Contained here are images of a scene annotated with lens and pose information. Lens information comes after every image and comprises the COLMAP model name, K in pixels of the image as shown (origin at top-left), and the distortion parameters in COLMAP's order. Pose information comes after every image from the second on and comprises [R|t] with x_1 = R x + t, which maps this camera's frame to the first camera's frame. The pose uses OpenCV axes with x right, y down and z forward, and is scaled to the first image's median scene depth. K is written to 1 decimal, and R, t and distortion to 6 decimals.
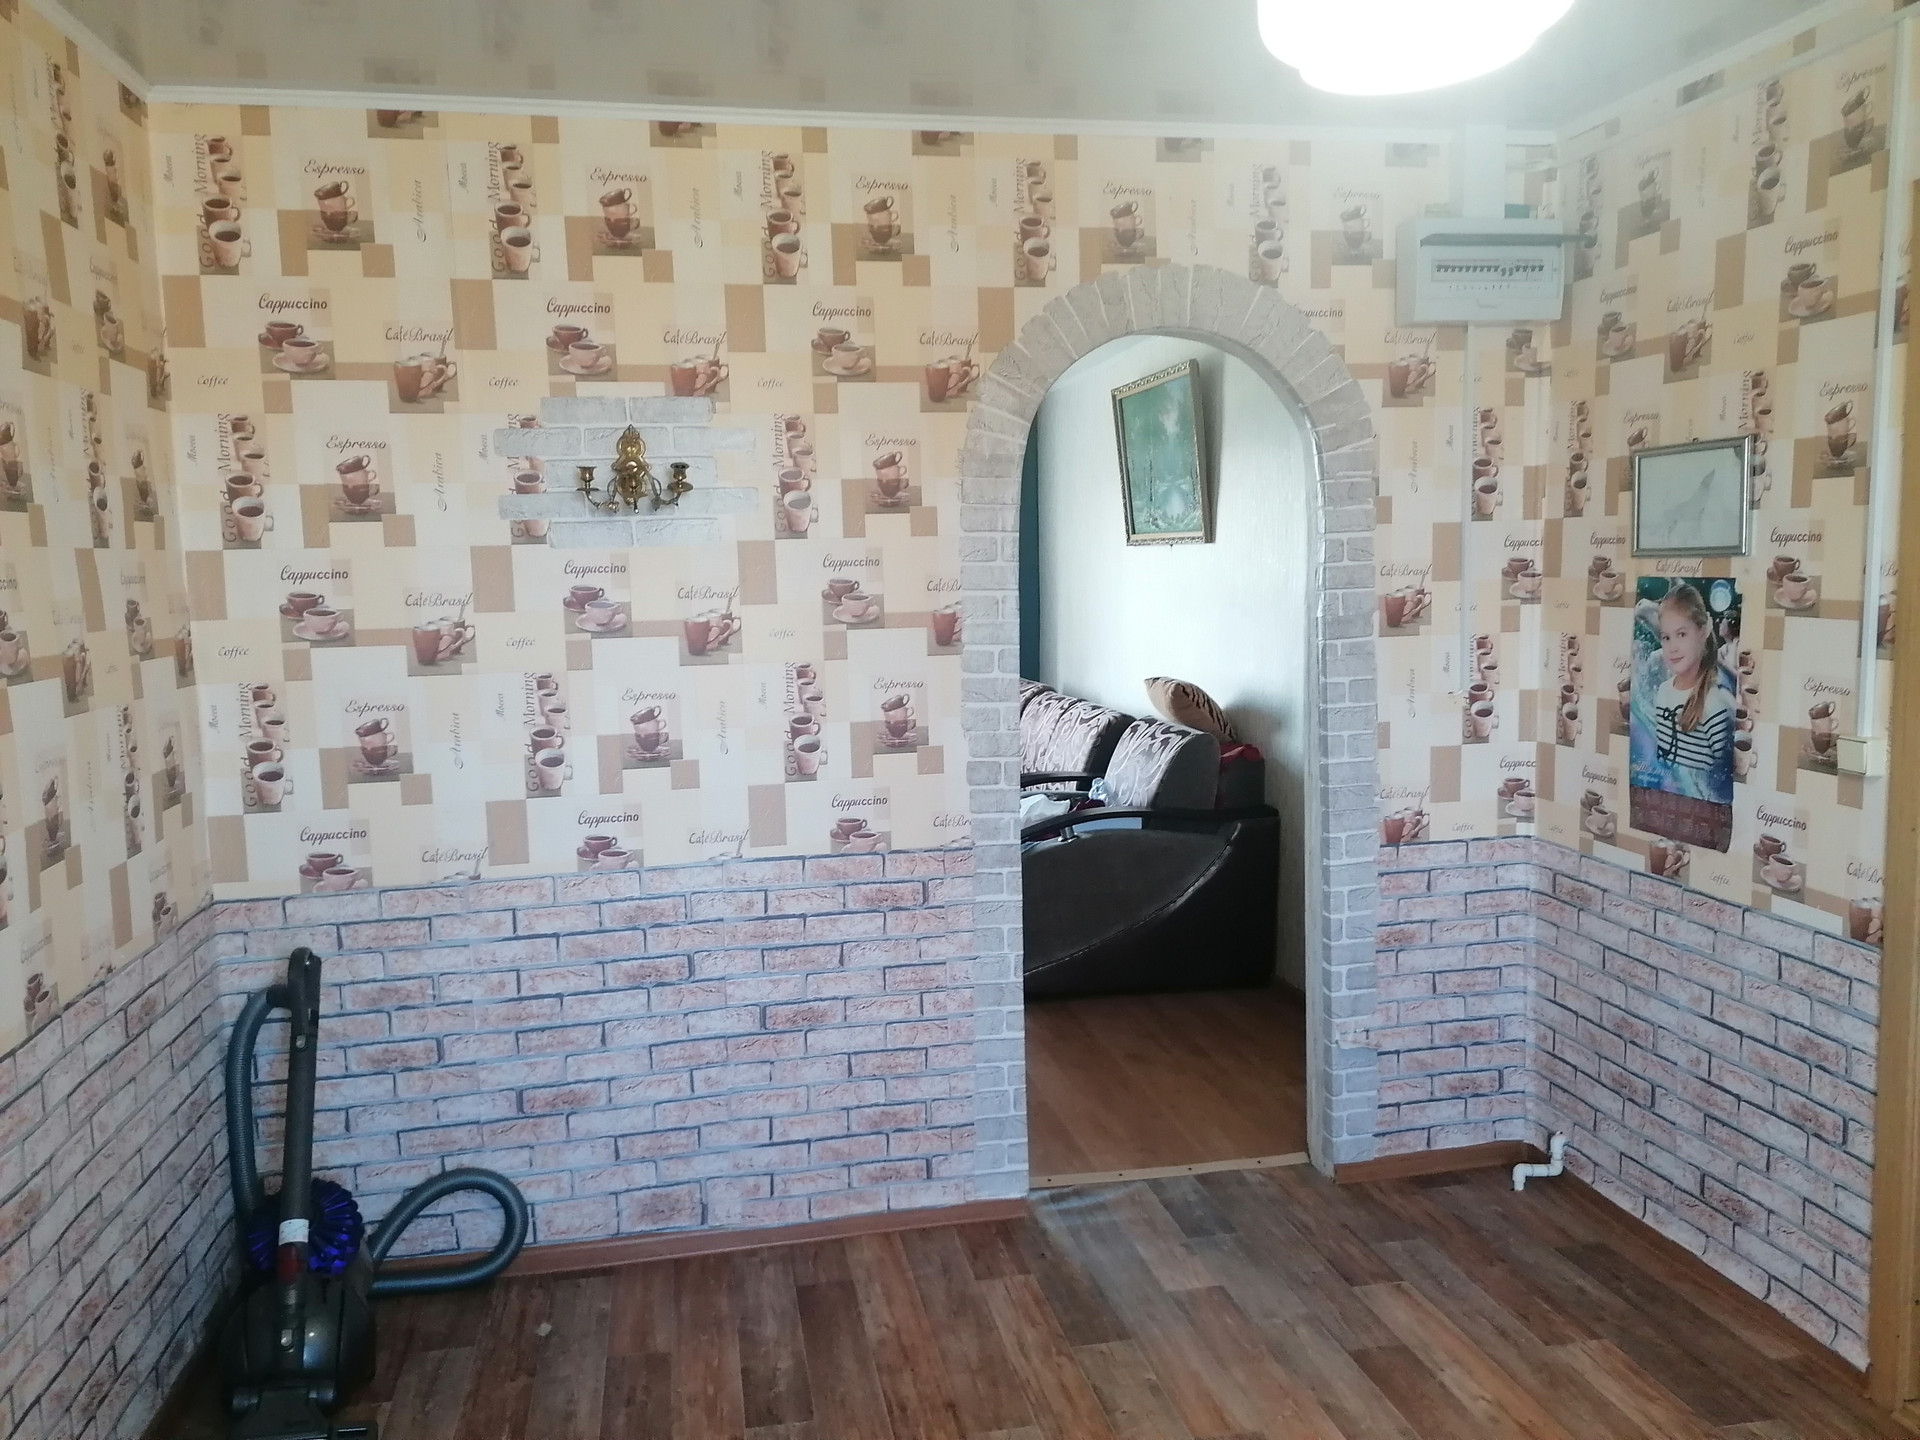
lens RADIAL K [[1453.9, 0, 958.7], [0, 1453.9, 714.8], [0, 0, 1]] dist [0.079141, -0.098679]
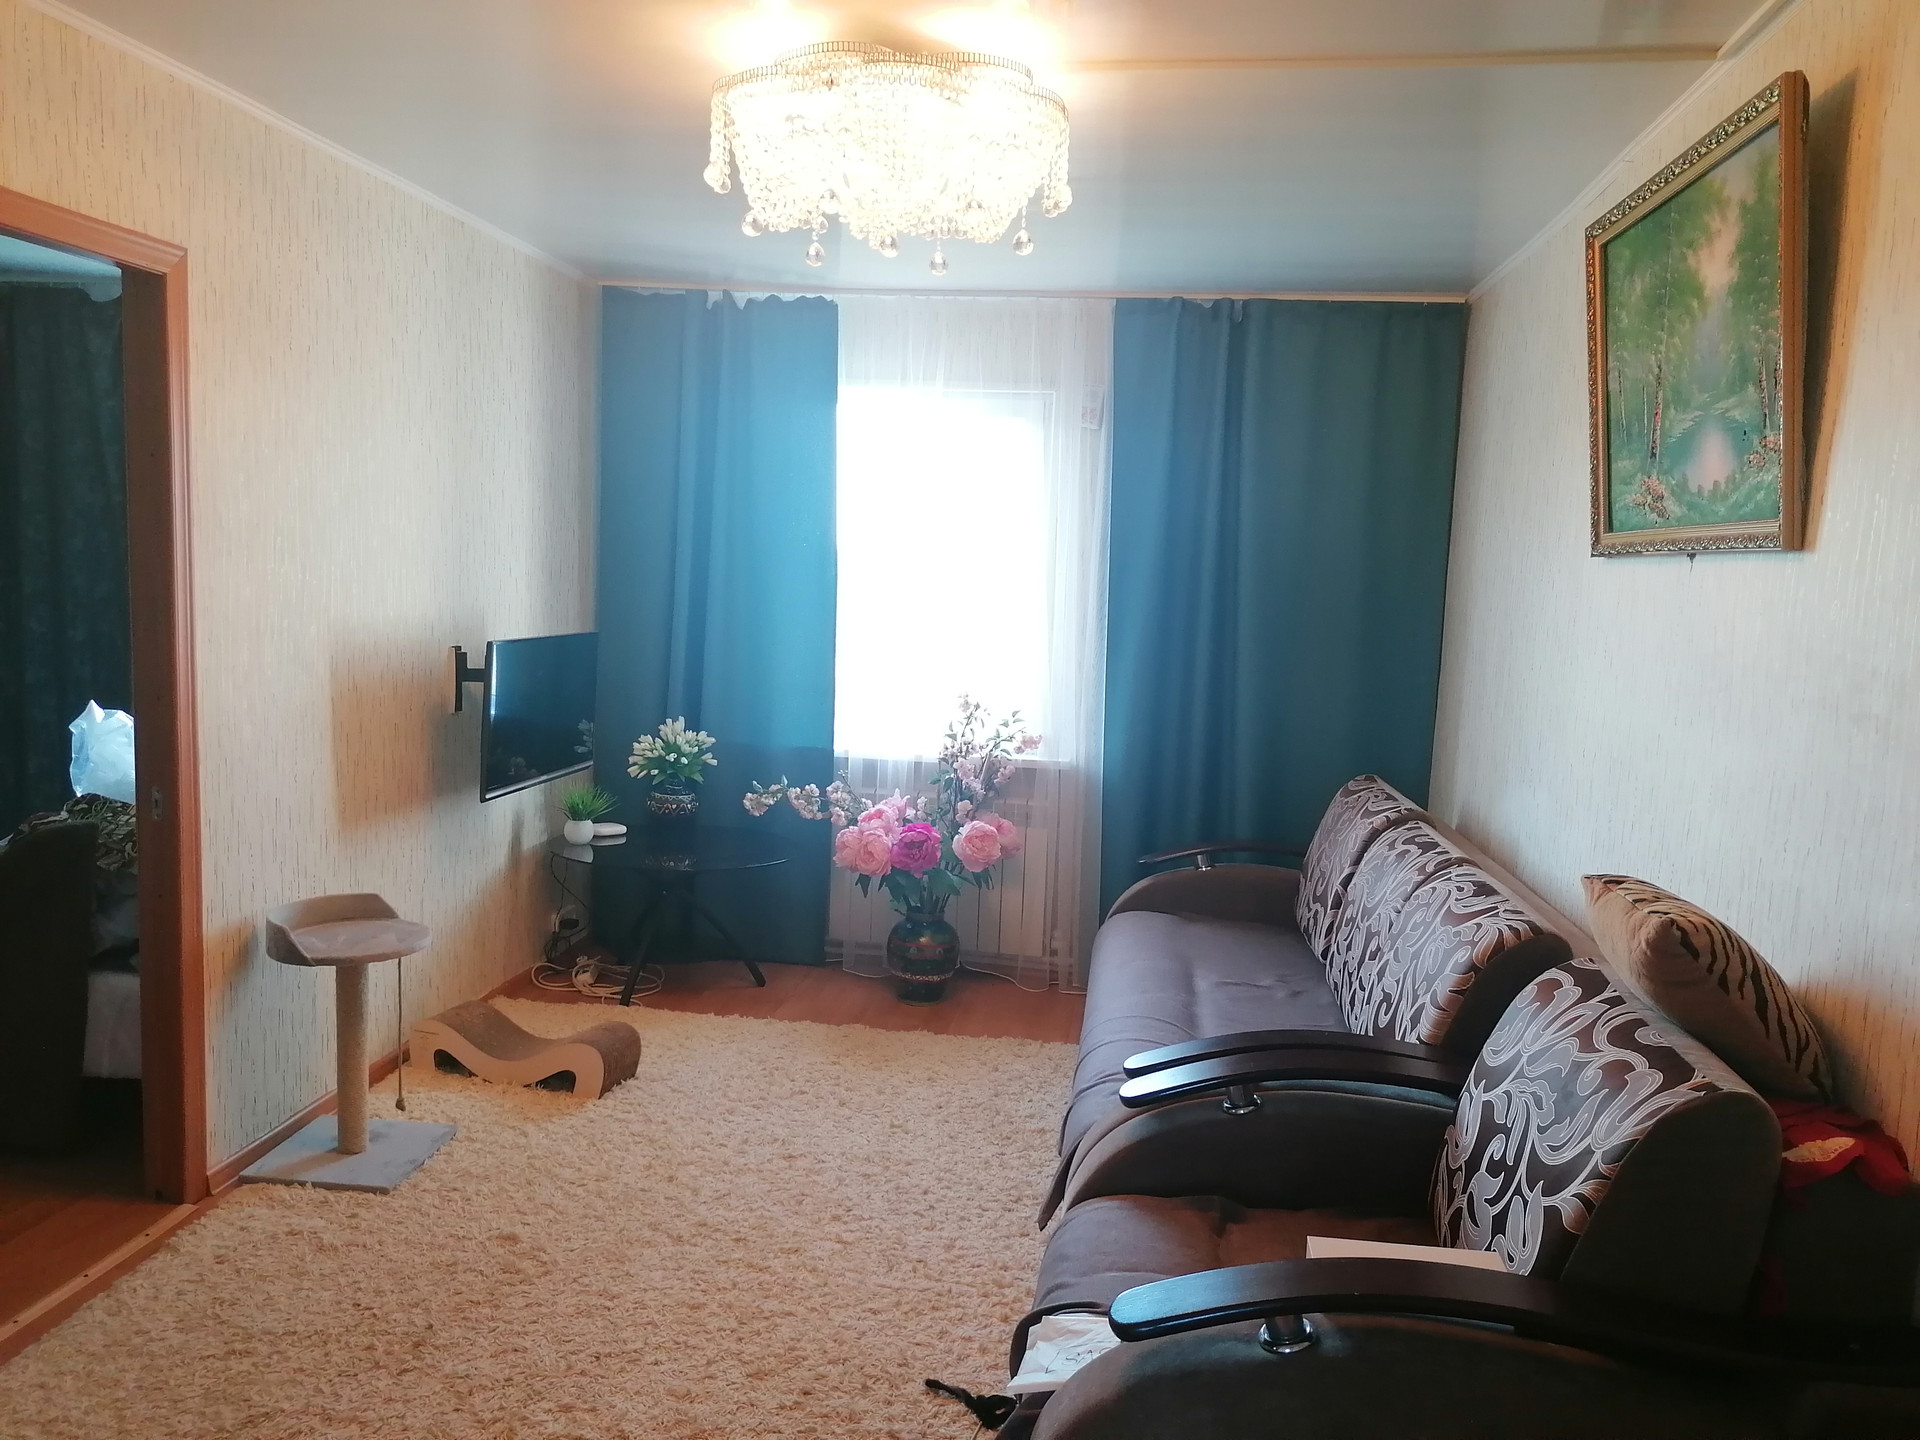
lens RADIAL K [[1453.9, 0, 965.3], [0, 1453.9, 721.7], [0, 0, 1]] dist [0.079141, -0.098679]
pose [[0.946464, 0.089200, -0.310241, 0.081877], [-0.090923, 0.995818, 0.008933, -0.051251], [0.309740, 0.019754, 0.950616, 0.517745]]
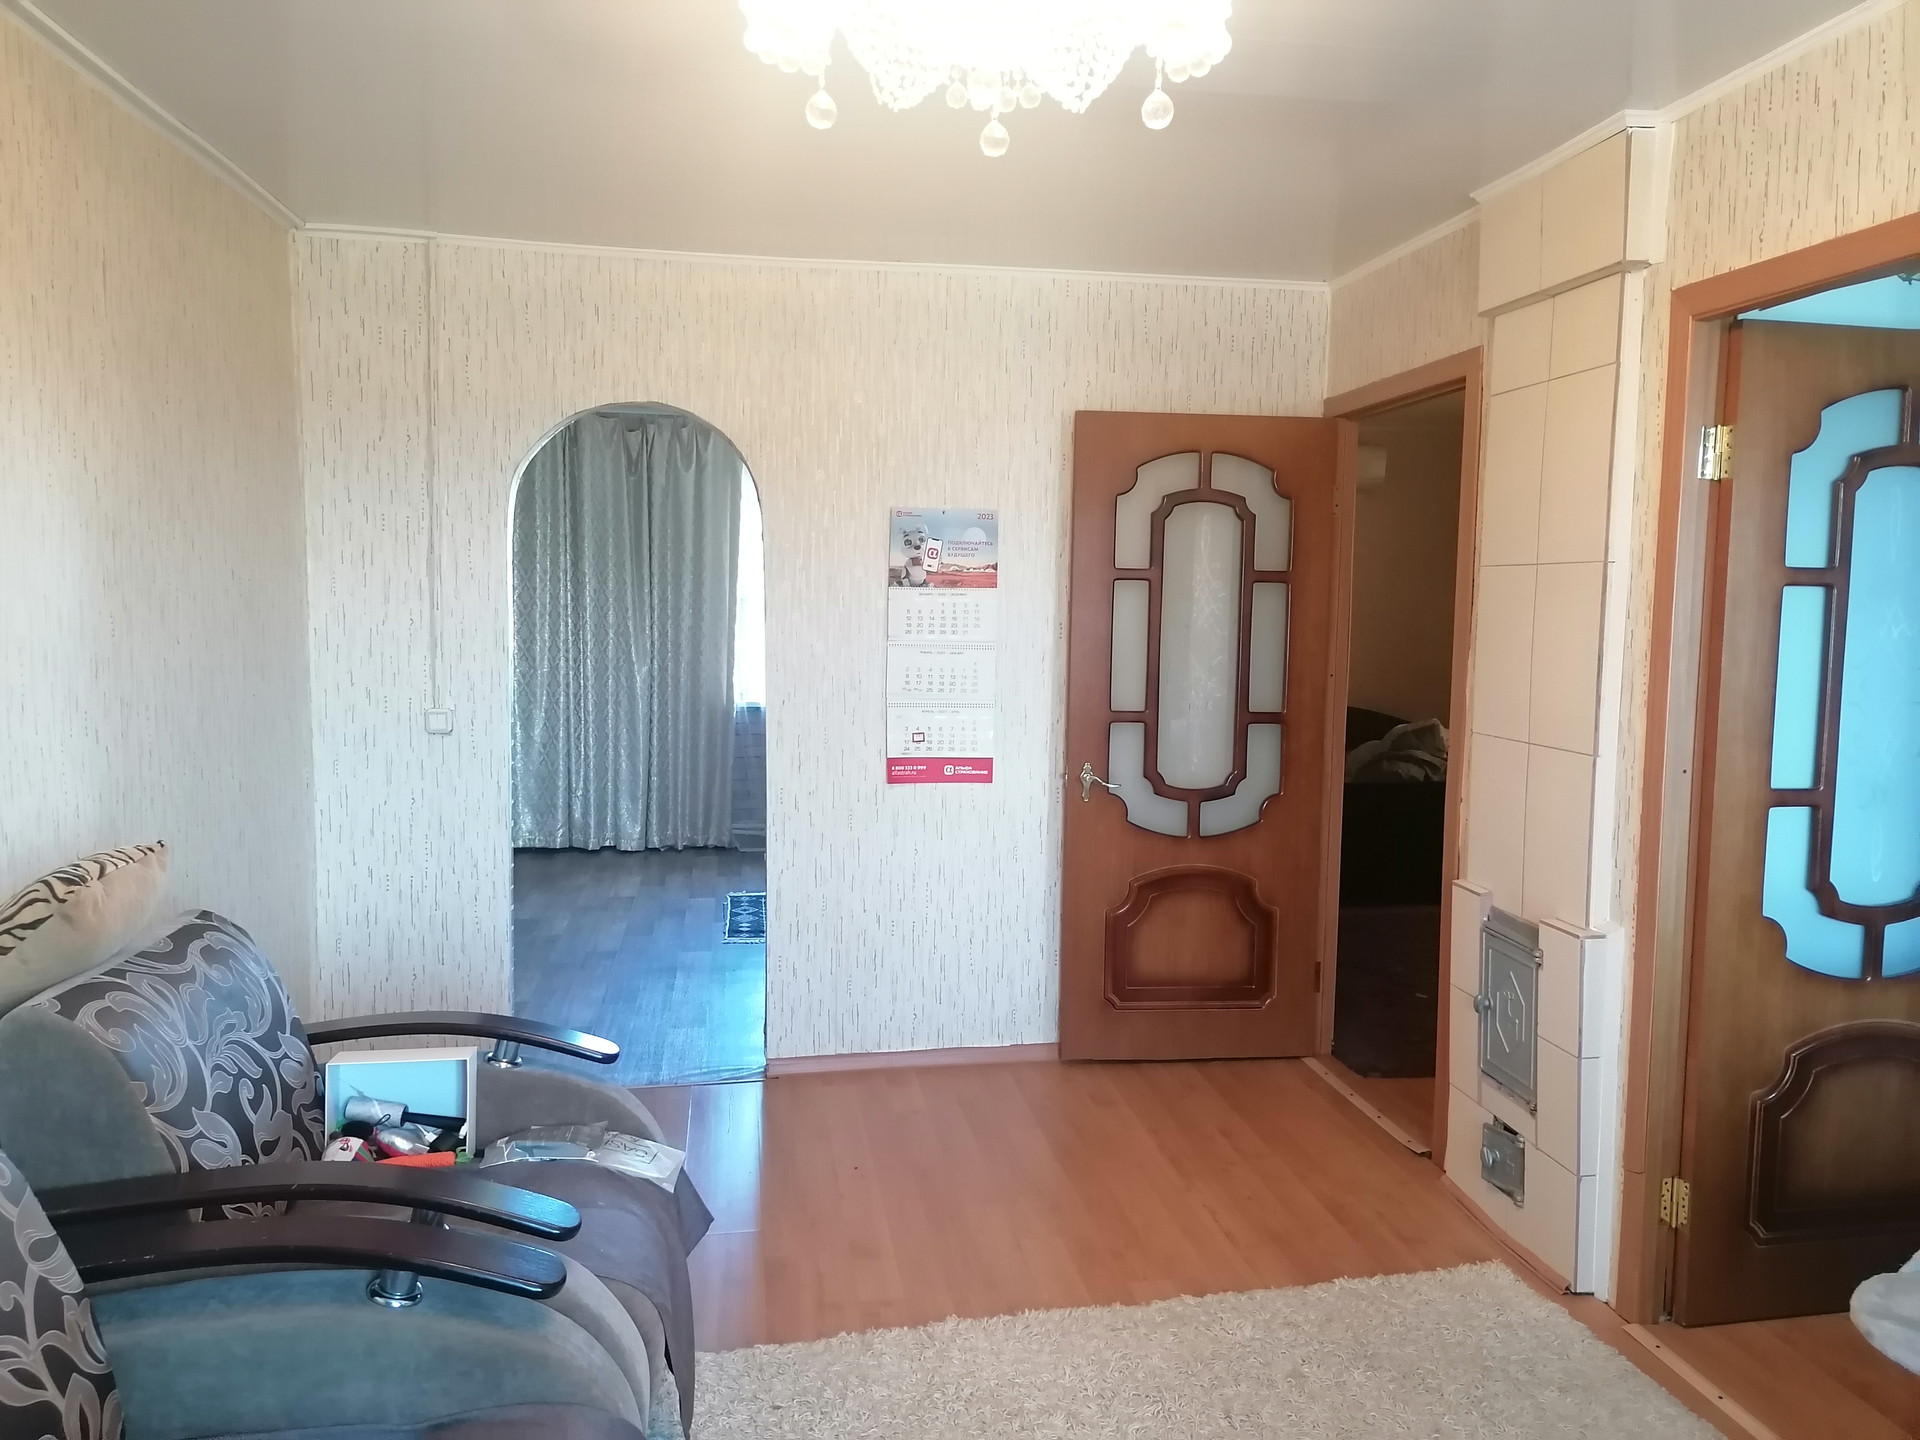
lens RADIAL K [[1453.9, 0, 952.2], [0, 1453.9, 719.7], [0, 0, 1]] dist [0.079141, -0.098679]
pose [[-0.998844, 0.010897, 0.046812, -0.107190], [0.019882, 0.980400, 0.196011, -0.128386], [-0.043759, 0.196715, -0.979484, 1.264783]]
